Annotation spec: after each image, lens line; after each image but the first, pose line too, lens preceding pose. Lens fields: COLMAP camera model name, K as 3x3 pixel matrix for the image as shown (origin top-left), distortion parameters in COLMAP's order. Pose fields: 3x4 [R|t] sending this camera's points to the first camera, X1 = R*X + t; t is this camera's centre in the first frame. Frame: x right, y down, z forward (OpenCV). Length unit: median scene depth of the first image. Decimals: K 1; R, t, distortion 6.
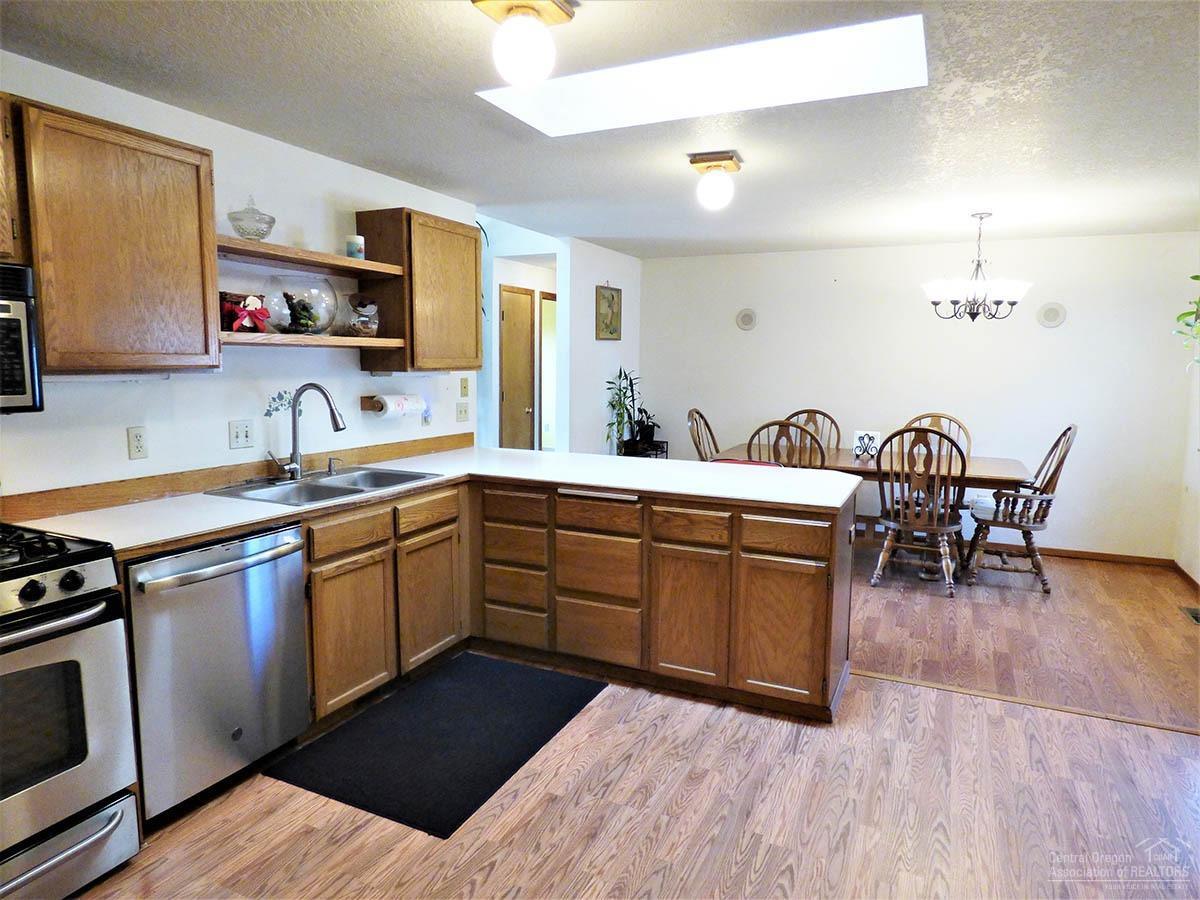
lens RADIAL K [[733.7, 0, 601.5], [0, 733.7, 451.2], [0, 0, 1]] dist [-0.007614, 0.000270]
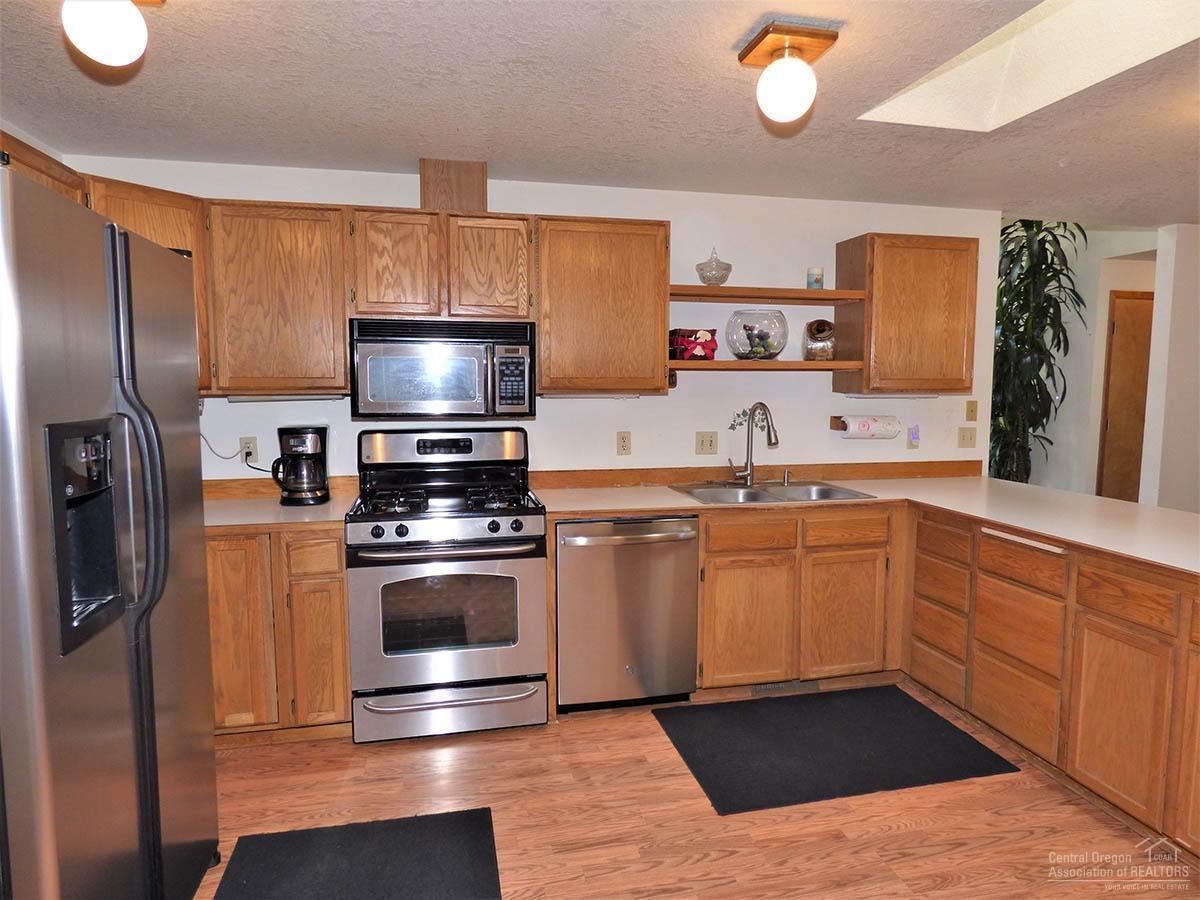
lens RADIAL K [[733.7, 0, 602.6], [0, 733.7, 453.2], [0, 0, 1]] dist [-0.007614, 0.000270]
pose [[0.615957, 0.068615, -0.784786, 0.404392], [-0.091229, 0.995710, 0.015453, -0.010243], [0.782479, 0.062077, 0.619575, 0.117791]]
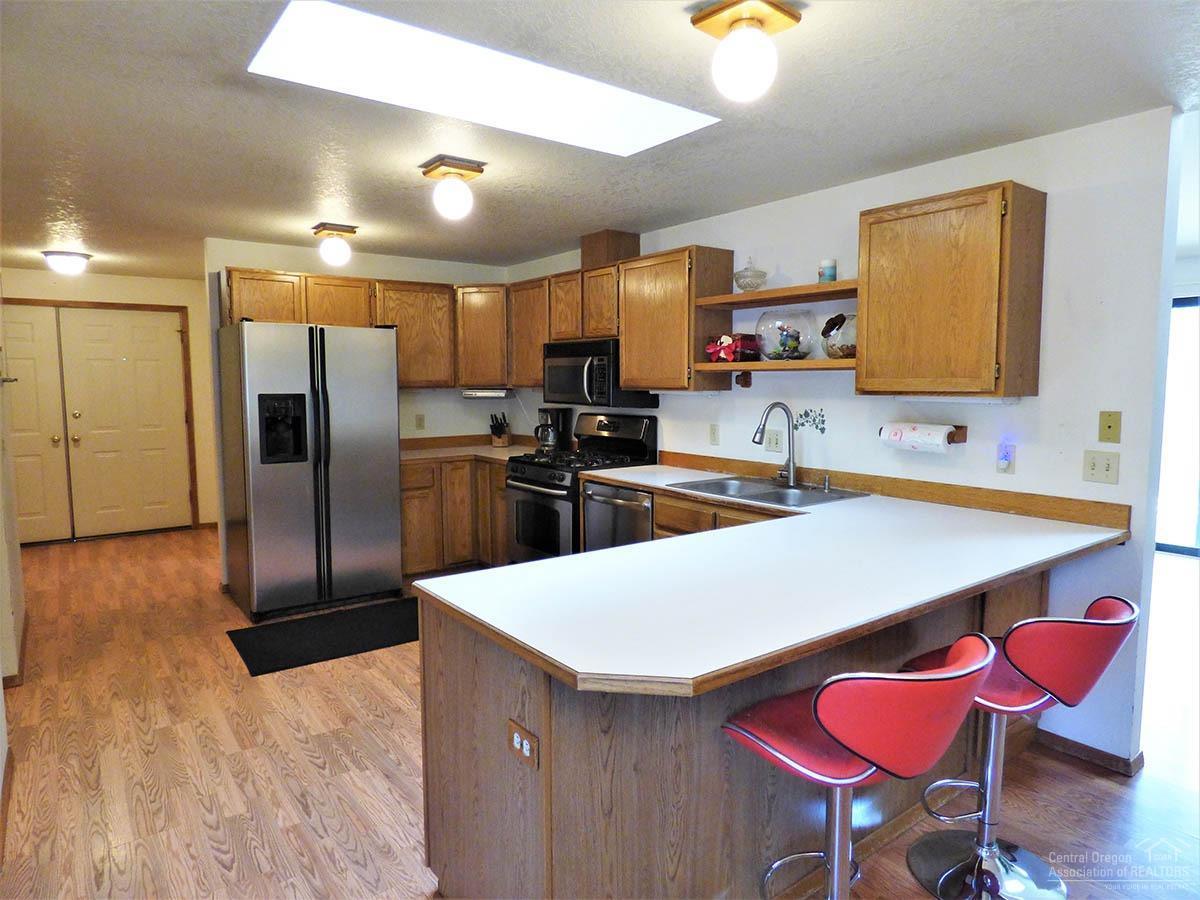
lens RADIAL K [[733.7, 0, 601.7], [0, 733.7, 450.0], [0, 0, 1]] dist [-0.007614, 0.000270]
pose [[-0.465162, 0.071028, -0.882371, 0.858848], [-0.114336, 0.983606, 0.139452, -0.167717], [0.877810, 0.165754, -0.449416, 1.459382]]
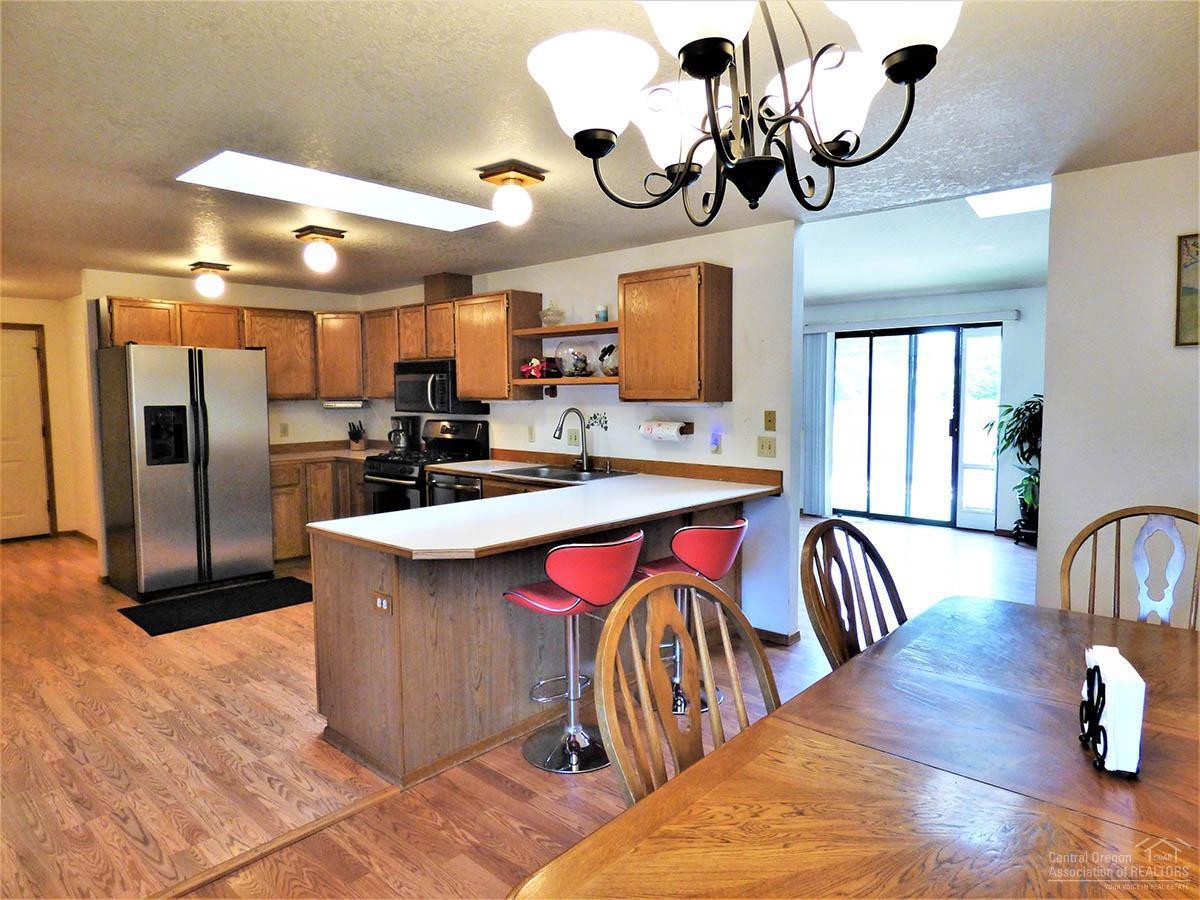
lens RADIAL K [[733.7, 0, 600.4], [0, 733.7, 448.8], [0, 0, 1]] dist [-0.007614, 0.000270]
pose [[-0.289457, 0.063005, -0.955115, 1.235368], [-0.115613, 0.988225, 0.100226, -0.193414], [0.950183, 0.139435, -0.278764, 1.705459]]
